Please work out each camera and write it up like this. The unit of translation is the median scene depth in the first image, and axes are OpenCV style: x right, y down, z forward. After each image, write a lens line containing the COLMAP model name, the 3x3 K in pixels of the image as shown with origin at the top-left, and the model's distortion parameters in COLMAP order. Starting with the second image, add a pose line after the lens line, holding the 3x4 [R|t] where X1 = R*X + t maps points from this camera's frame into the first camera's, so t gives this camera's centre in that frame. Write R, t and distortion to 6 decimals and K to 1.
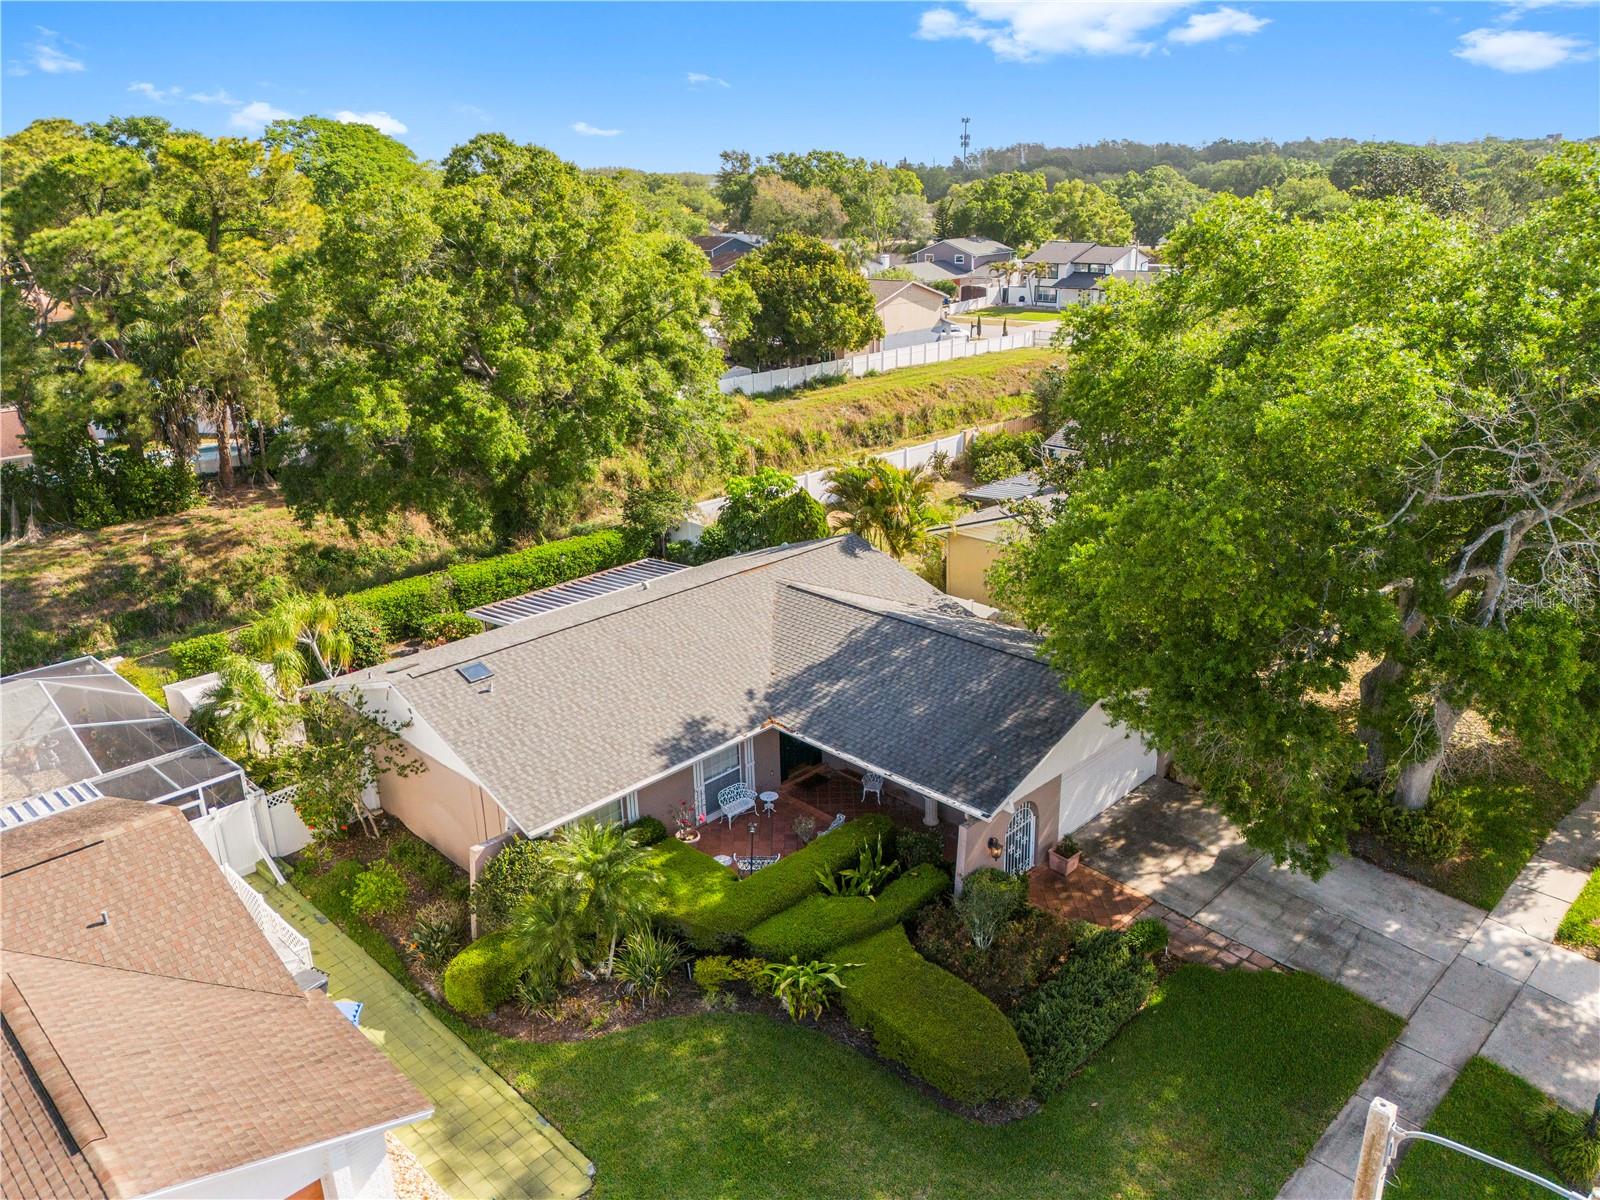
lens RADIAL K [[1158.3, 0, 800.0], [0, 1158.3, 600.0], [0, 0, 1]] dist [0.065250, -0.053210]
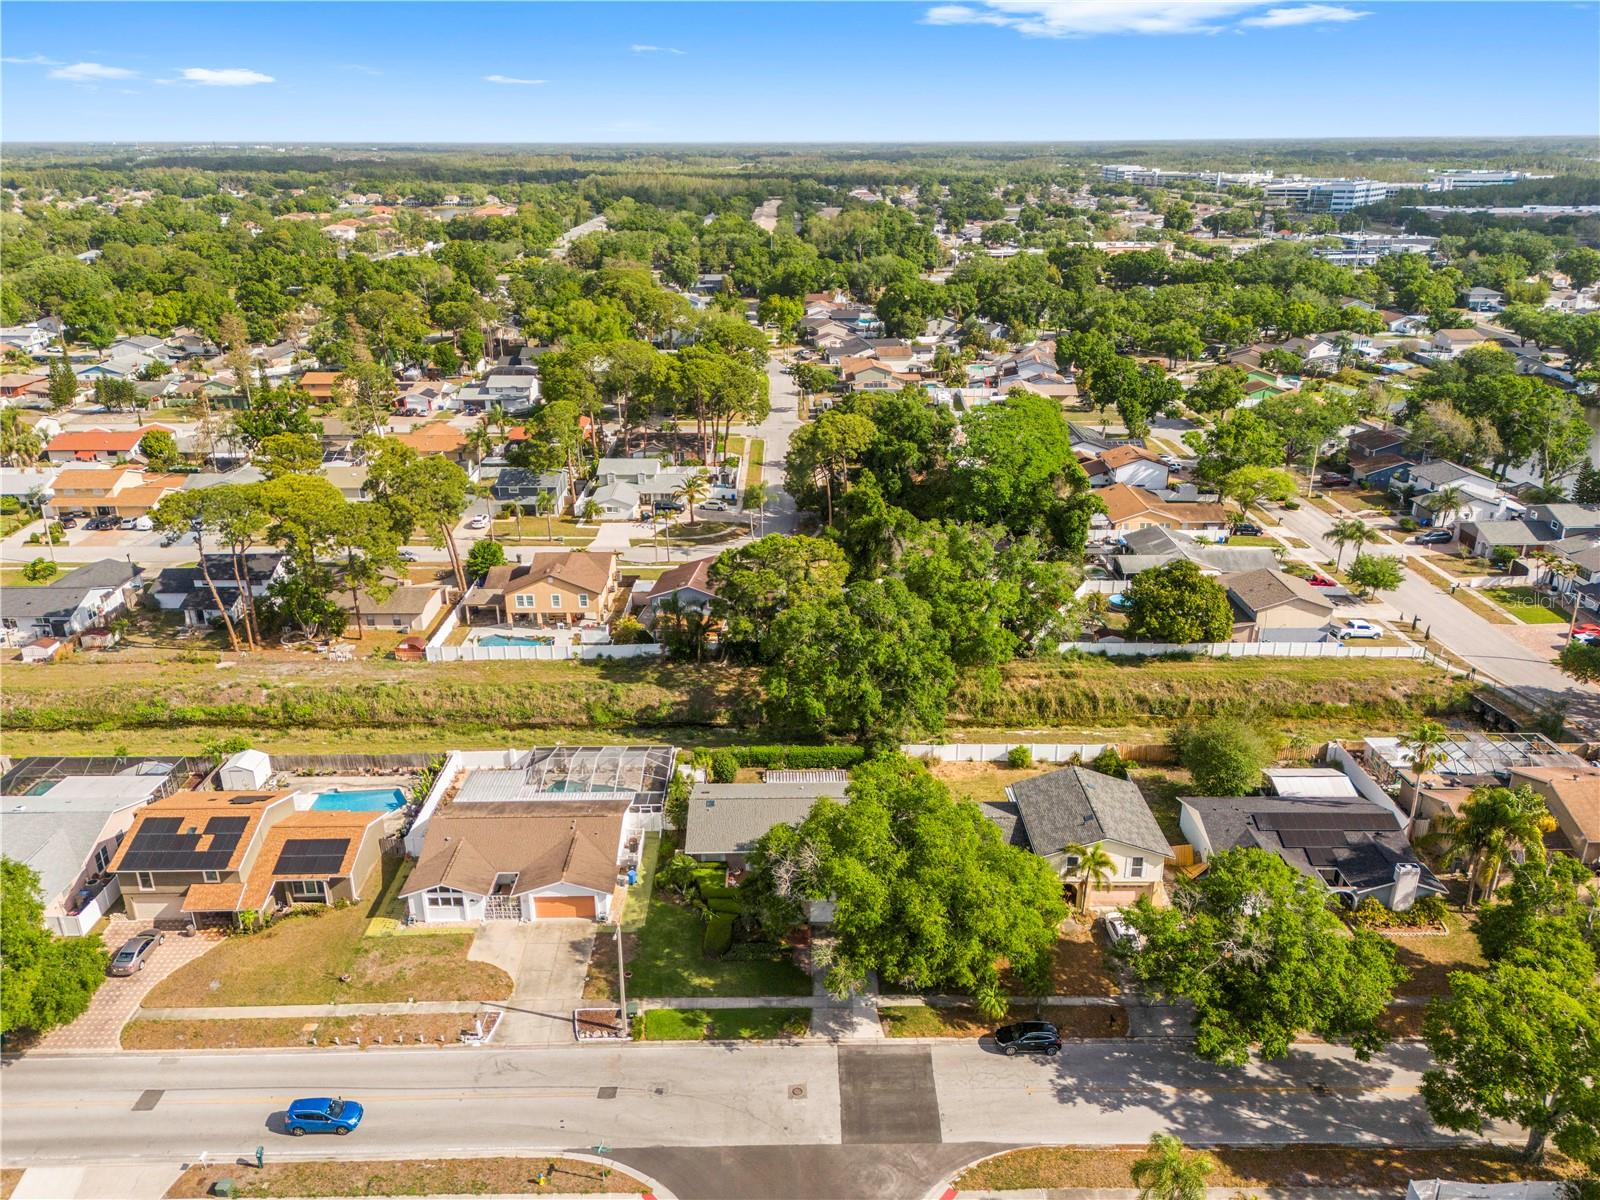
lens RADIAL K [[1223.7, 0, 825.8], [0, 1223.7, 571.9], [0, 0, 1]] dist [-0.004185, 0.196279]
pose [[0.722595, 0.260709, -0.640224, 2.061932], [-0.253112, 0.961622, 0.105909, -1.042960], [0.643266, 0.085519, 0.760852, -1.580871]]
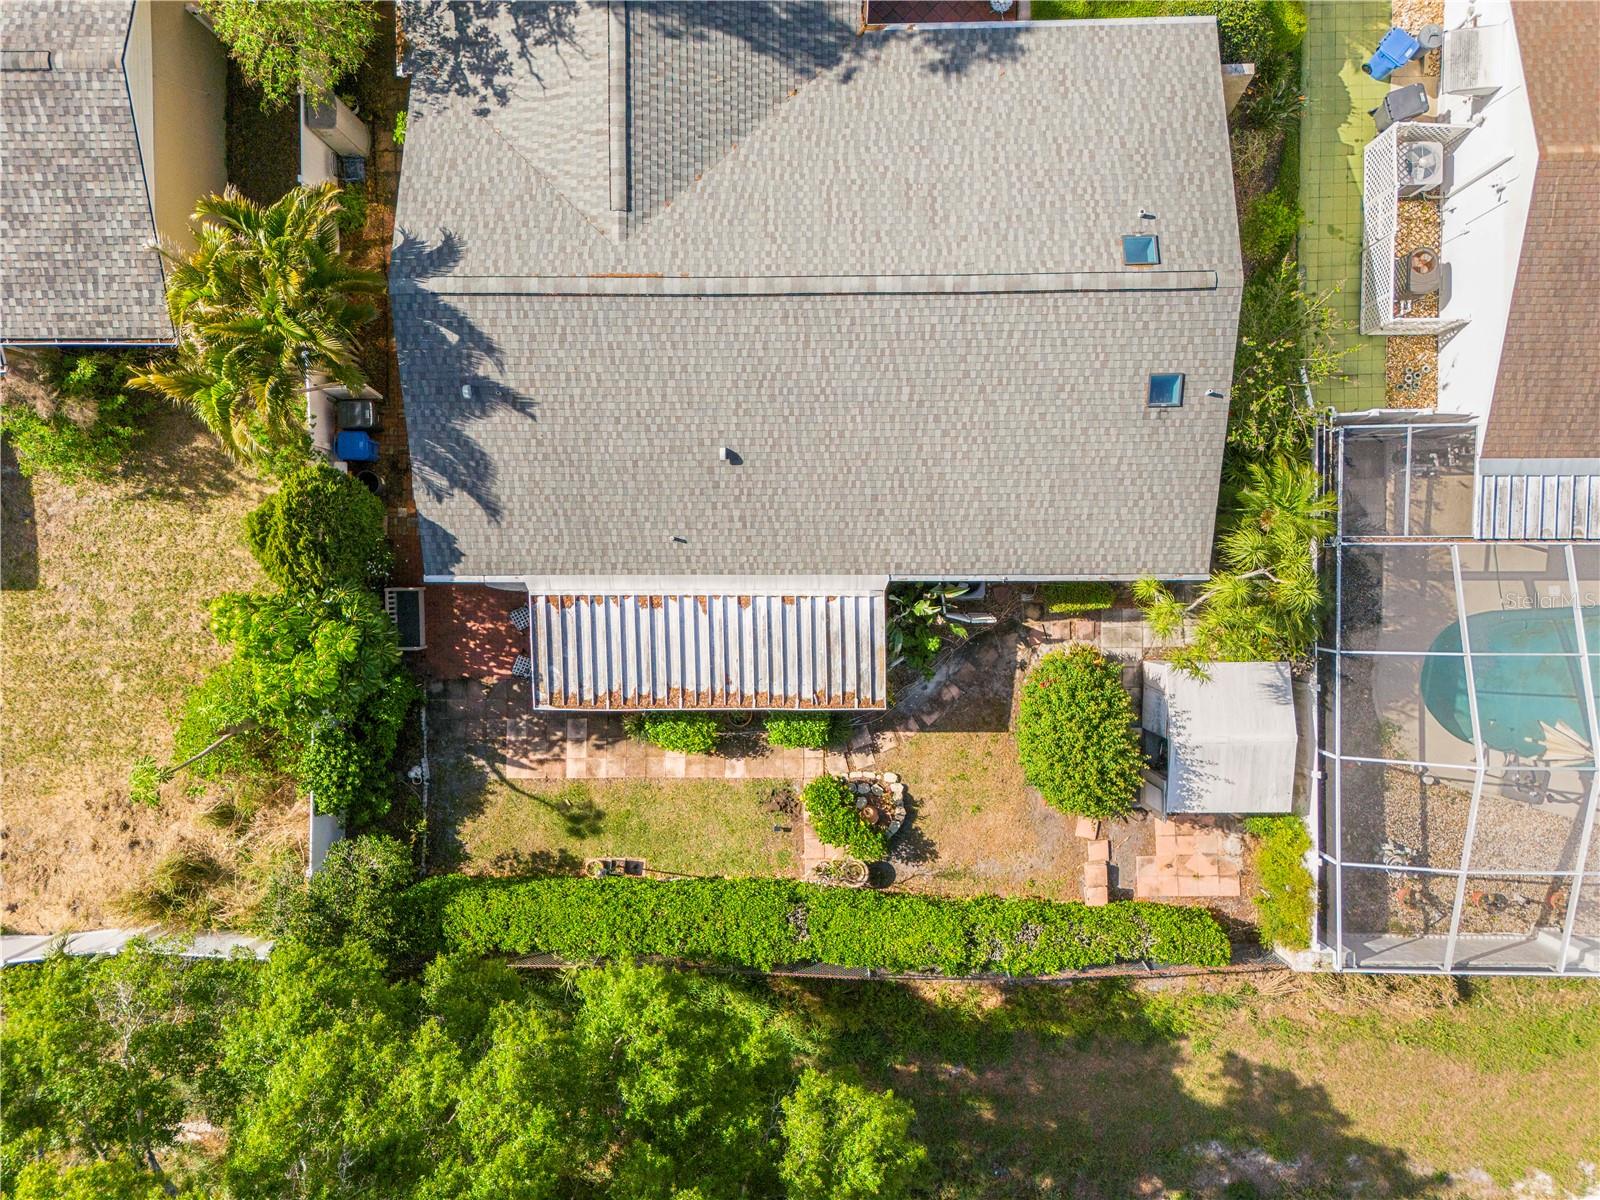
lens RADIAL K [[1158.3, 0, 800.0], [0, 1158.3, 600.0], [0, 0, 1]] dist [0.065250, -0.053210]
pose [[-0.703079, -0.710761, 0.022334, -0.286510], [0.287648, -0.255535, 0.923017, -0.741495], [-0.650337, 0.655378, 0.384110, 0.948409]]
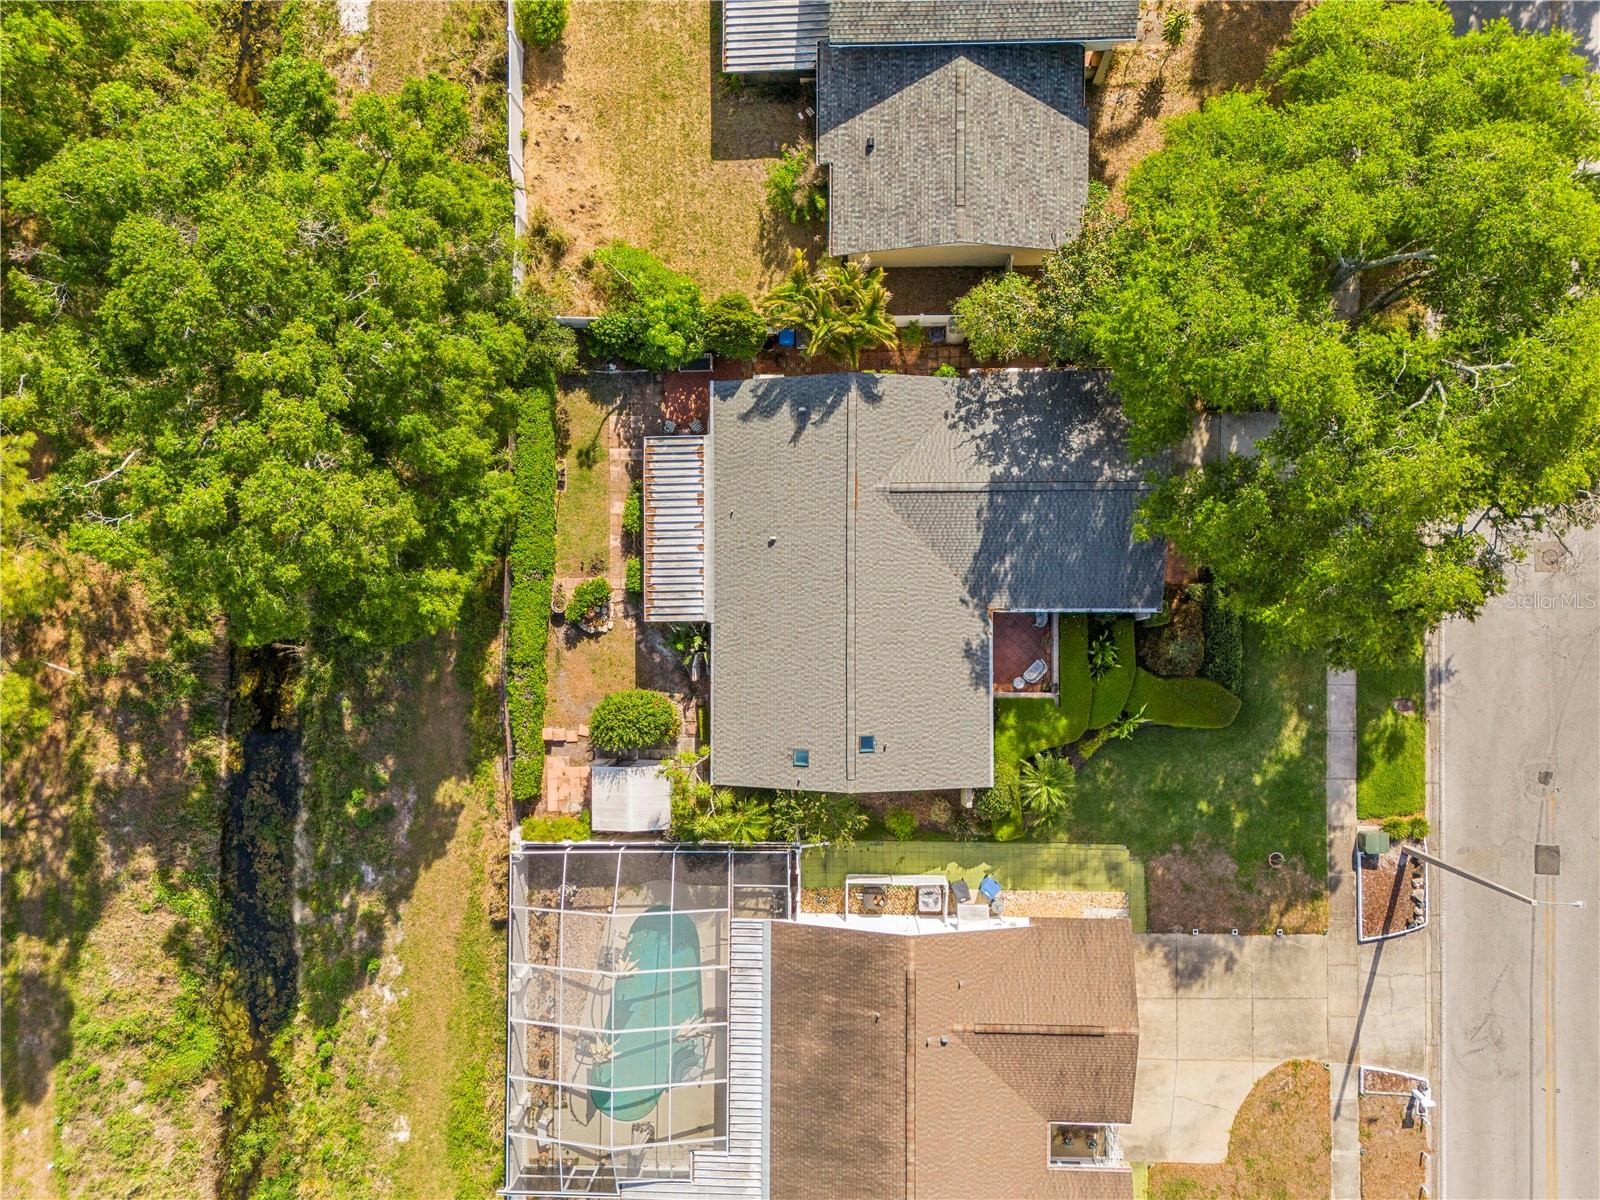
lens RADIAL K [[1125.0, 0, 808.7], [0, 1125.0, 600.1], [0, 0, 1]] dist [0.086858, -0.108883]
pose [[0.711553, -0.702633, 0.000690, -0.188481], [0.257601, 0.261784, 0.930113, -1.359782], [-0.653708, -0.661647, 0.367272, 0.586532]]
